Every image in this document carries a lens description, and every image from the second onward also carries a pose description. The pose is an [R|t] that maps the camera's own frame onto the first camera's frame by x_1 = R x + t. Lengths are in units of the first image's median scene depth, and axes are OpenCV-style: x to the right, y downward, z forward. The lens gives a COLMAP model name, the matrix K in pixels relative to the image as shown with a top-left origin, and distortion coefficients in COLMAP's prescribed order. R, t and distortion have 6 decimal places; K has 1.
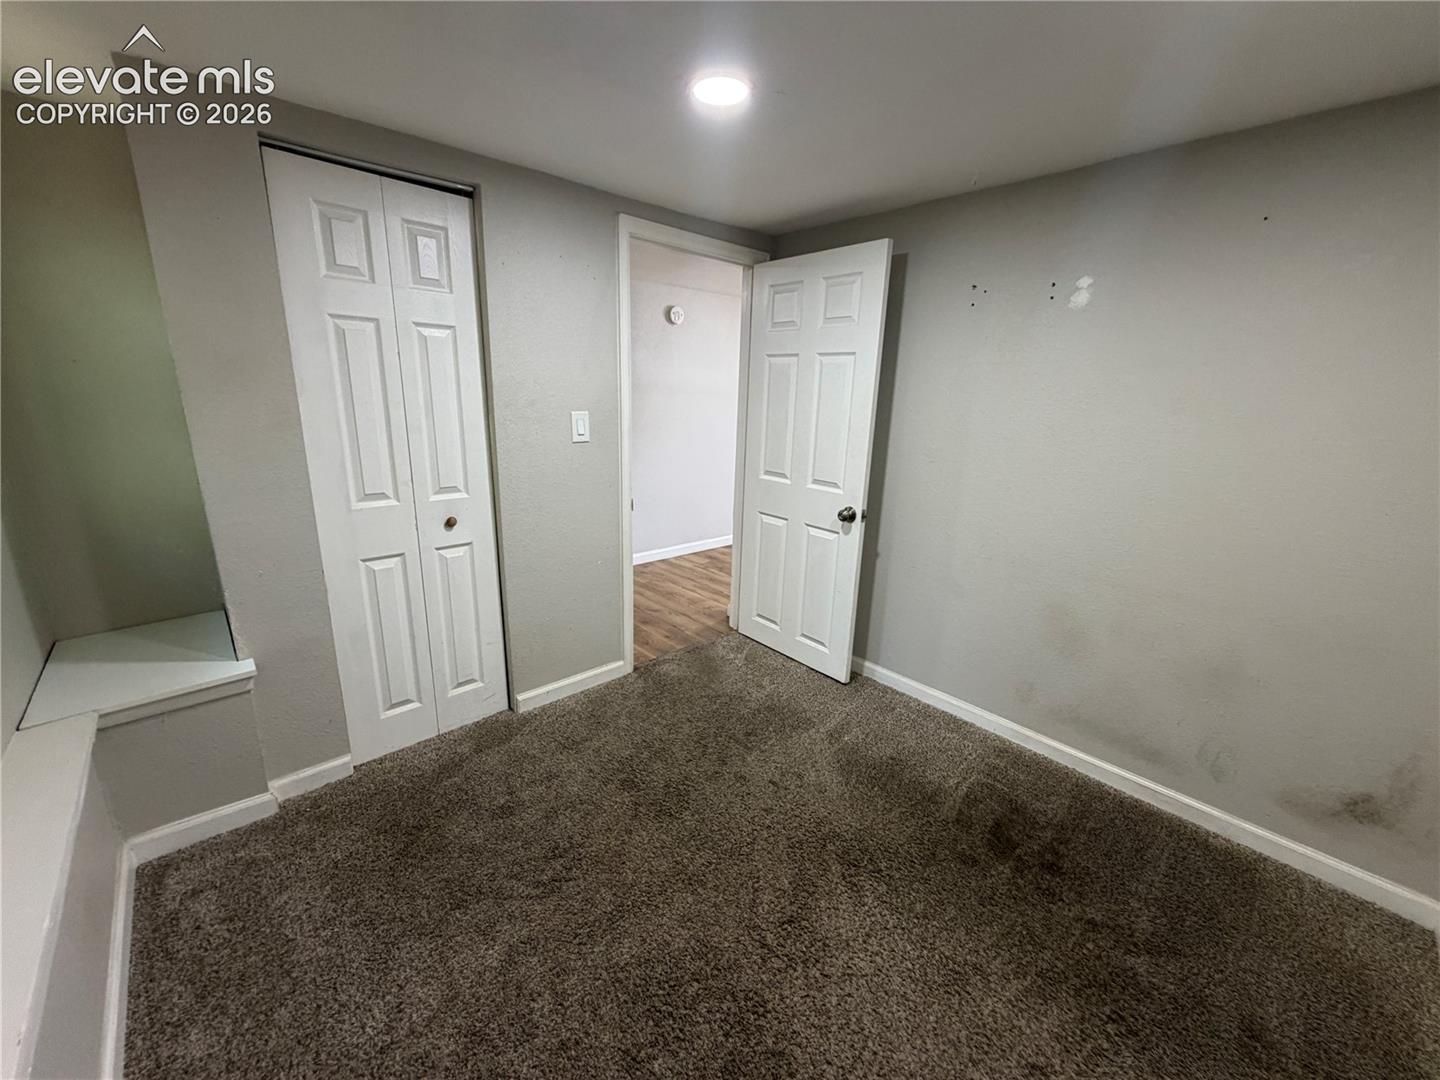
lens RADIAL K [[577.3, 0, 716.0], [0, 577.3, 541.7], [0, 0, 1]] dist [0.001137, 0.000135]
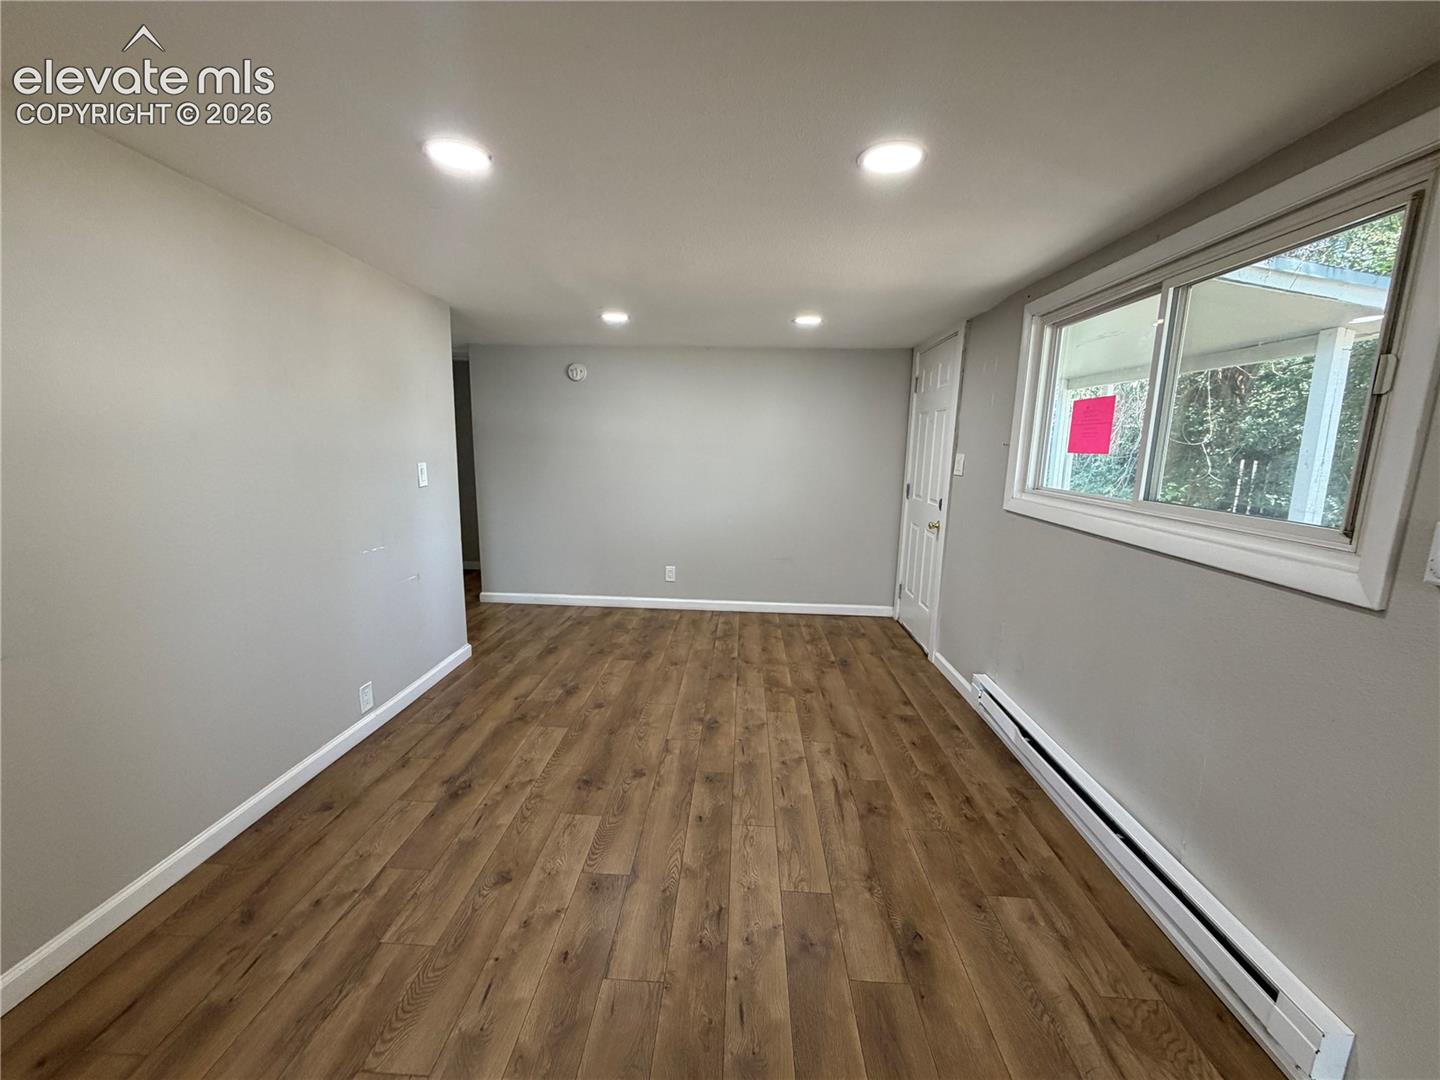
lens RADIAL K [[578.3, 0, 717.3], [0, 578.3, 539.5], [0, 0, 1]] dist [0.001657, 0.000310]
pose [[0.707404, 0.099369, -0.699789, 0.859390], [-0.184053, 0.981809, -0.046641, -0.090925], [0.682425, 0.161793, 0.712825, 0.468466]]
